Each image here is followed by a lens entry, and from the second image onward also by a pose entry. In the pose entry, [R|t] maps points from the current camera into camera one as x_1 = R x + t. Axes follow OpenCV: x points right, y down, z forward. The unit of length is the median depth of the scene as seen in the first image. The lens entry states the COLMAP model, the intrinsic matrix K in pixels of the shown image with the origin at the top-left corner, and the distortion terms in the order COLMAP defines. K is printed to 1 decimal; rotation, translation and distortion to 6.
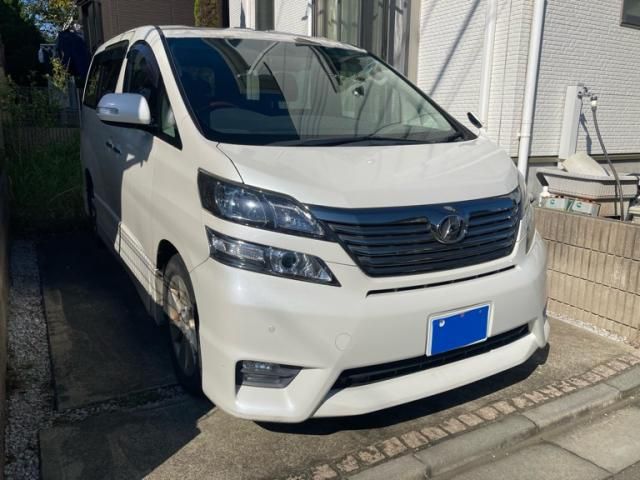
lens RADIAL K [[525.3, 0, 319.4], [0, 525.3, 240.6], [0, 0, 1]] dist [0.010033, 0.002834]
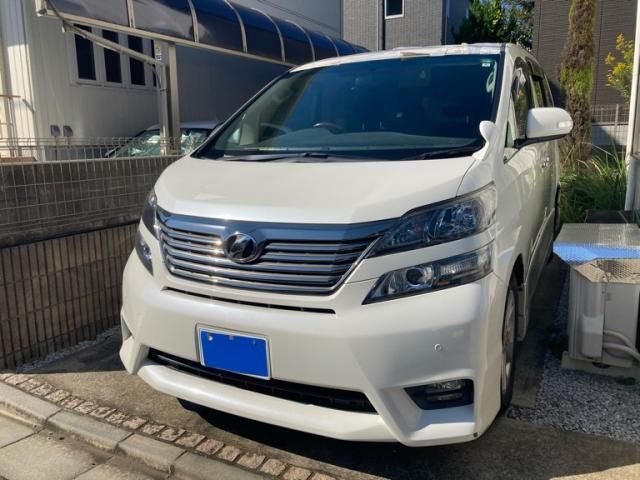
lens RADIAL K [[525.3, 0, 318.6], [0, 525.3, 238.6], [0, 0, 1]] dist [0.010033, 0.002834]
pose [[0.524045, 0.124260, -0.842577, 1.104580], [-0.155192, 0.986669, 0.048987, -0.104240], [0.837432, 0.105090, 0.536343, 0.584891]]
